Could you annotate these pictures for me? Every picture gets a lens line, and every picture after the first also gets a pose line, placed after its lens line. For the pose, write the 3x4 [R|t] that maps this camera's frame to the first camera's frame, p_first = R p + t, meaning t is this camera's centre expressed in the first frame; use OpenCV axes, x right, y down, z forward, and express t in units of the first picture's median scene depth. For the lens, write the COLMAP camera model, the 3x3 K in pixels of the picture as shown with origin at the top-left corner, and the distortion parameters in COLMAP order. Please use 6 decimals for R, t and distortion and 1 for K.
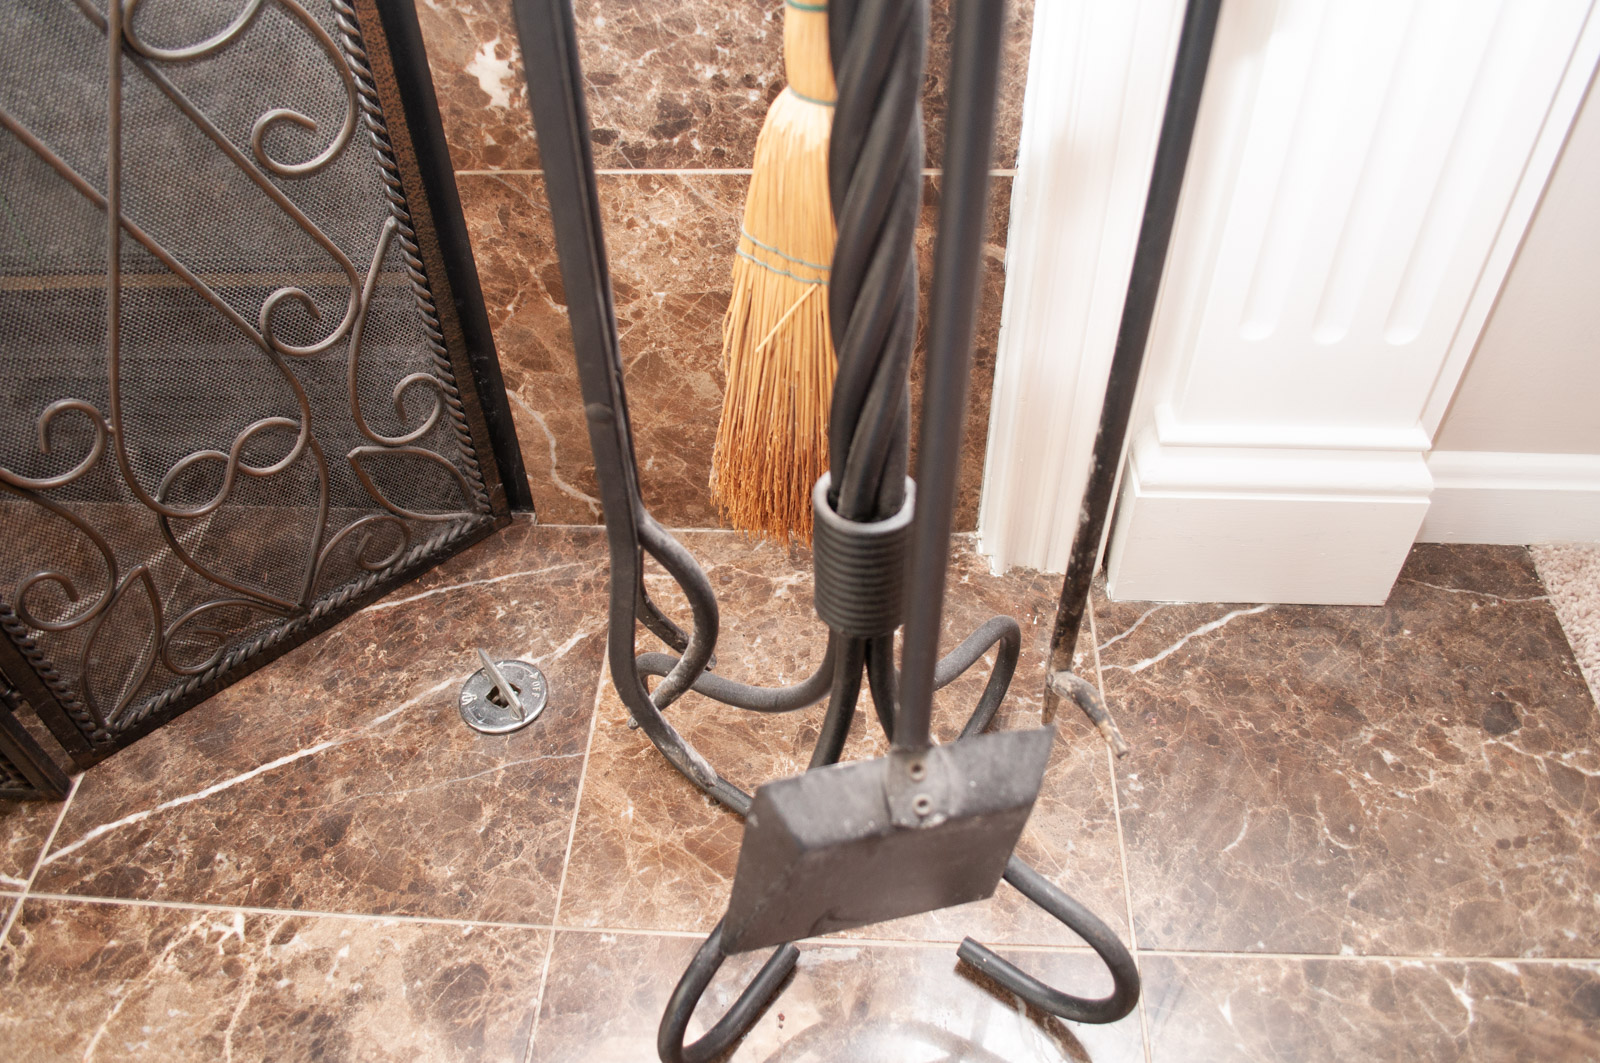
lens RADIAL K [[1227.6, 0, 800.0], [0, 1227.6, 531.5], [0, 0, 1]] dist [-0.093273, 0.020919]
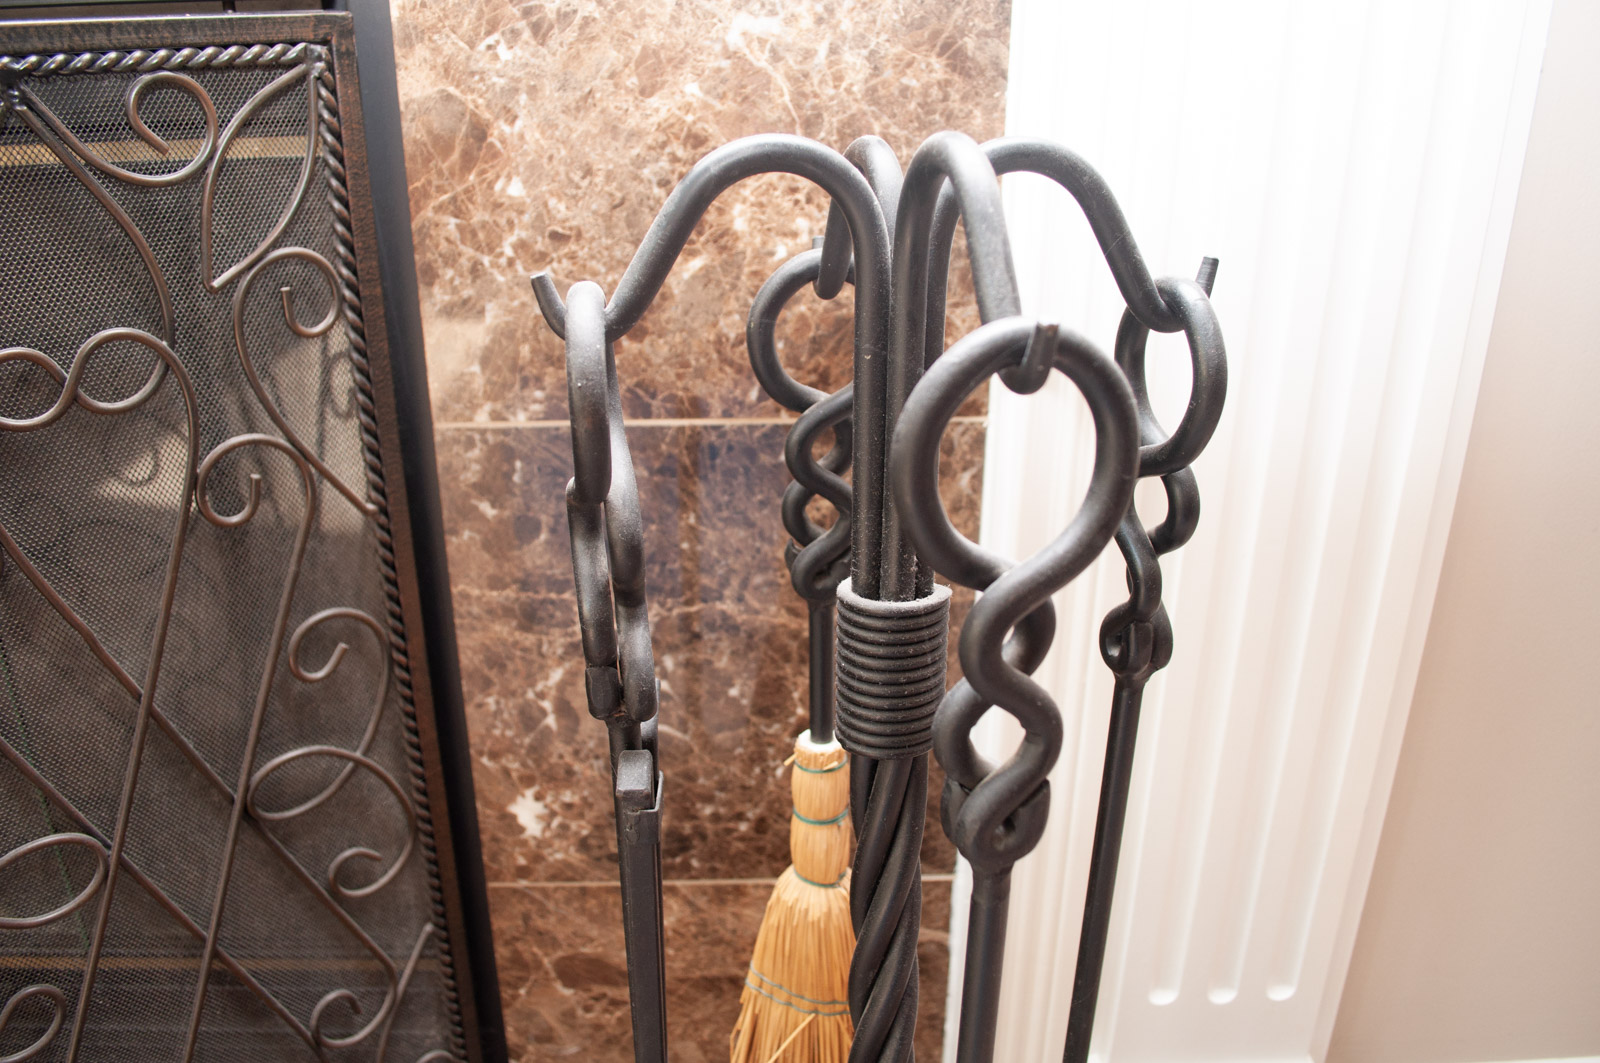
lens RADIAL K [[1227.6, 0, 800.0], [0, 1227.6, 531.5], [0, 0, 1]] dist [-0.093273, 0.020919]
pose [[0.996035, -0.006822, 0.088703, -0.085765], [0.042050, 0.914753, -0.401818, -0.127057], [-0.078400, 0.403955, 0.911413, -0.251281]]
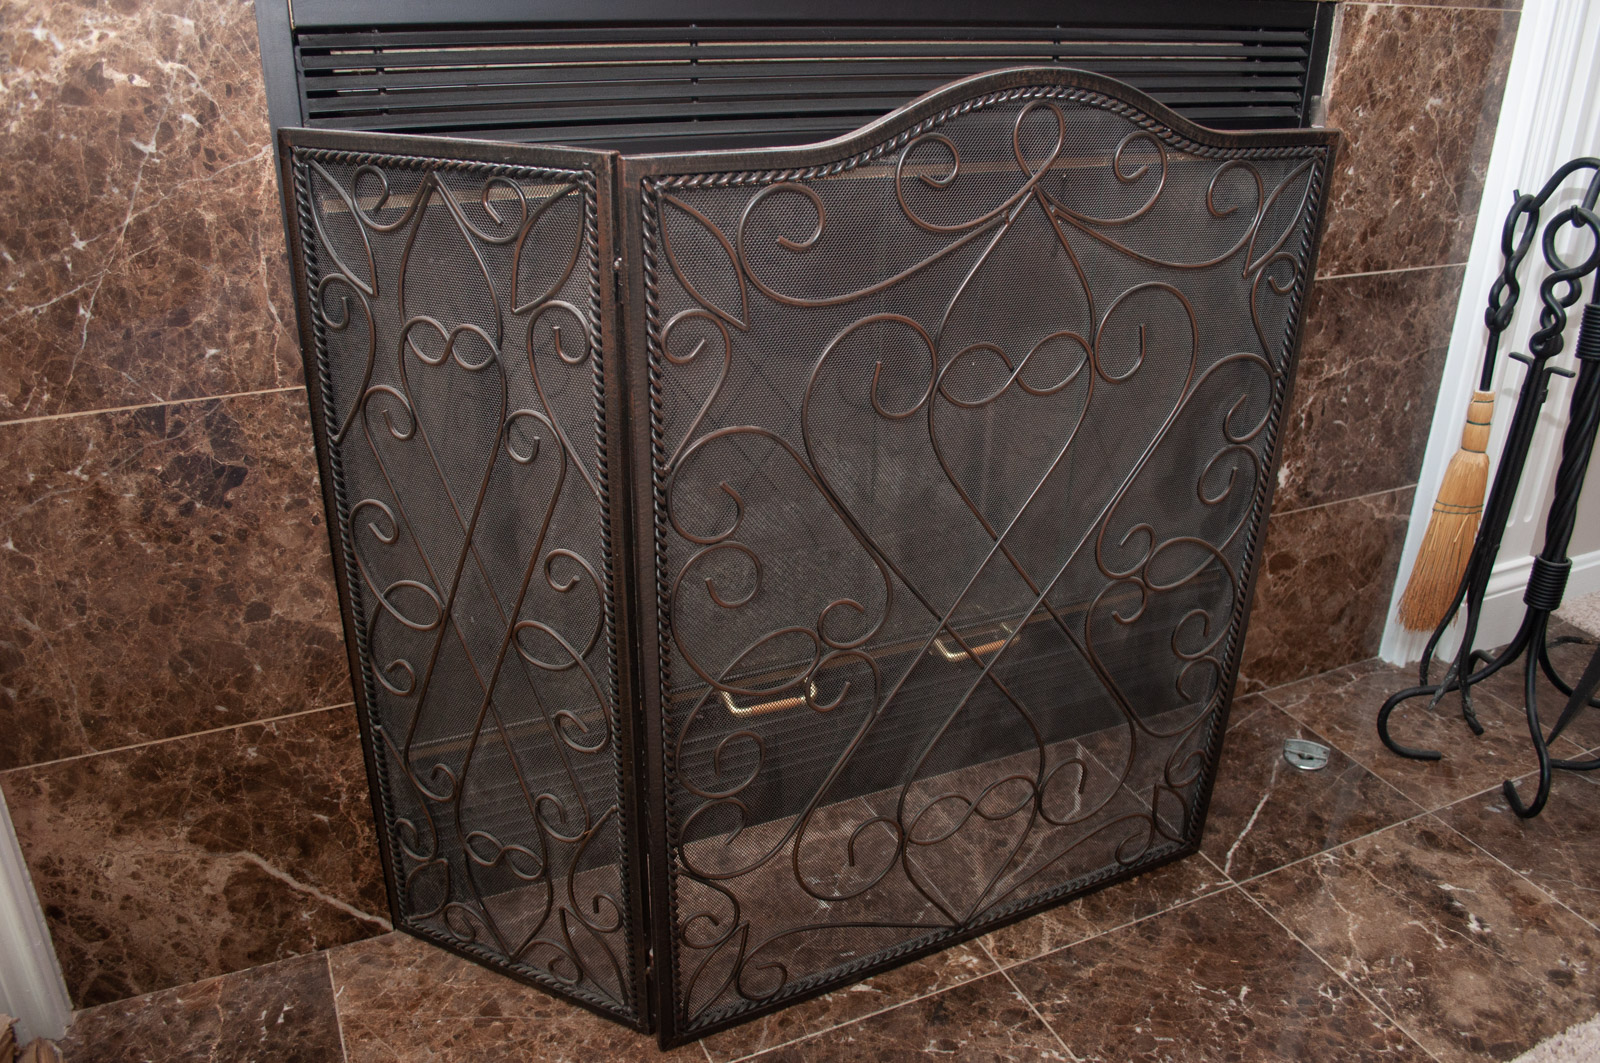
lens RADIAL K [[1227.6, 0, 800.0], [0, 1227.6, 531.5], [0, 0, 1]] dist [-0.093273, 0.020919]
pose [[0.887090, -0.160617, 0.432751, -2.153450], [0.308919, 0.903189, -0.298025, 0.157128], [-0.342988, 0.398060, 0.850827, -0.710585]]
